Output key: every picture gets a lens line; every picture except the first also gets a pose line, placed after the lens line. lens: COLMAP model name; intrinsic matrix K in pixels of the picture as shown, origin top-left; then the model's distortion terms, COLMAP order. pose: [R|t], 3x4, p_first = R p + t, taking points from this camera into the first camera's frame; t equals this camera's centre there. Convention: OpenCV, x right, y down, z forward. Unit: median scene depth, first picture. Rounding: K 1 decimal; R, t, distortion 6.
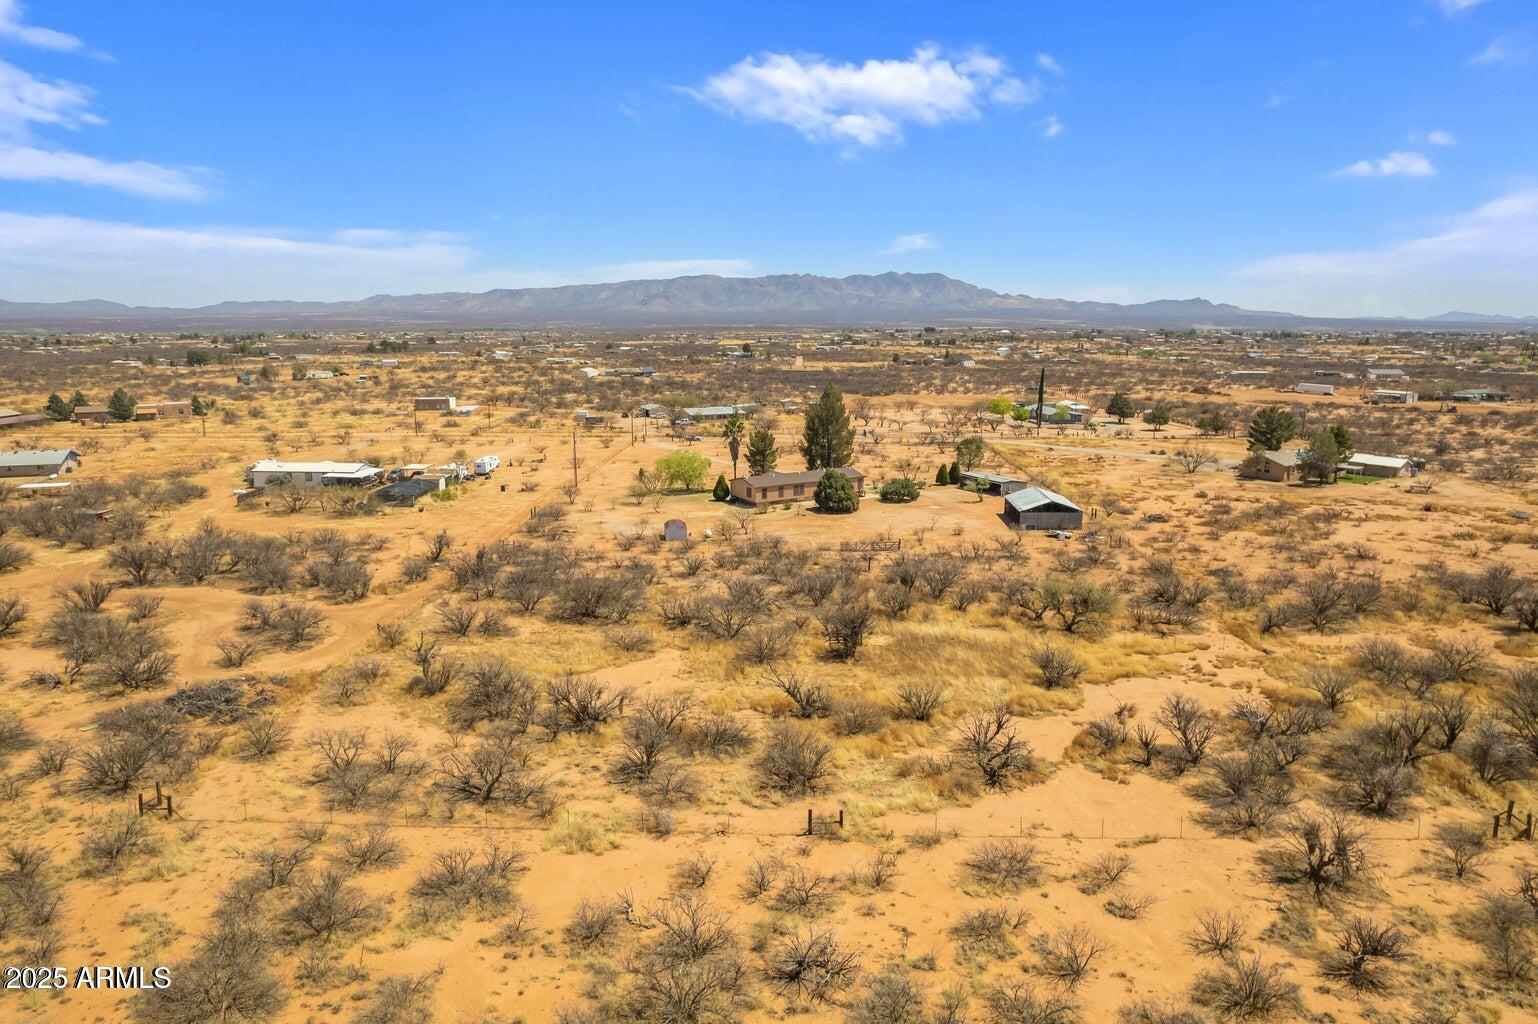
lens RADIAL K [[1133.8, 0, 788.2], [0, 1133.8, 511.5], [0, 0, 1]] dist [-0.091673, 0.108835]
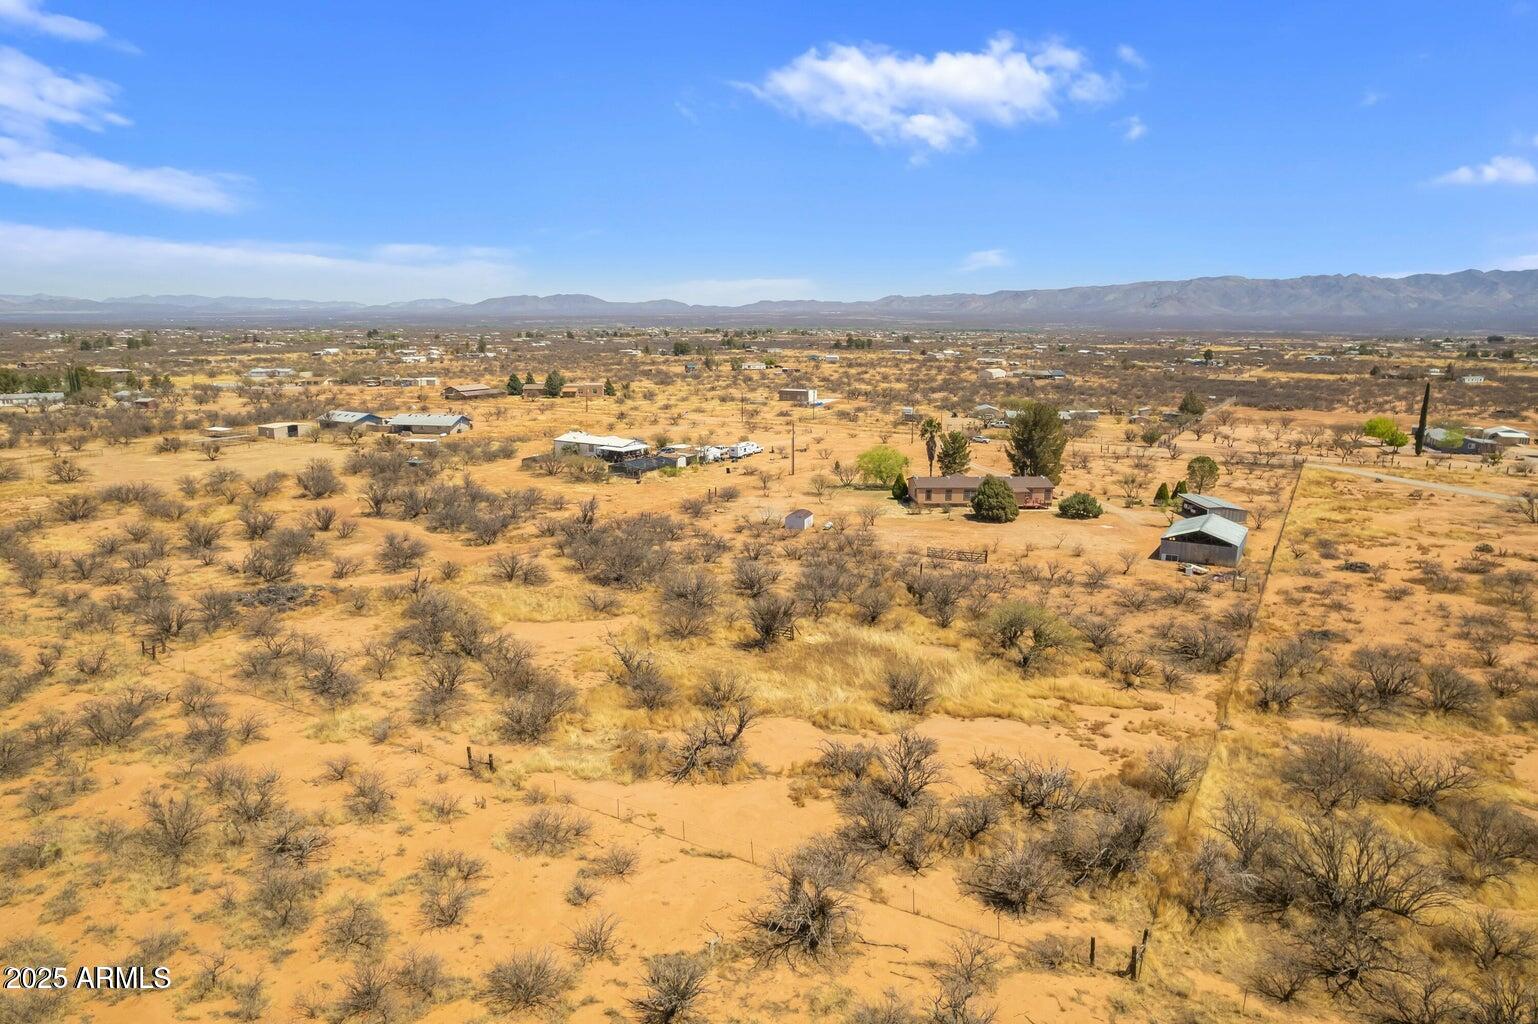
lens RADIAL K [[1133.8, 0, 788.2], [0, 1133.8, 511.5], [0, 0, 1]] dist [-0.091673, 0.108835]
pose [[0.844634, 0.094773, -0.526888, 0.390250], [-0.095771, 0.995078, 0.025459, -0.014636], [0.526707, 0.028957, 0.849553, 0.089584]]
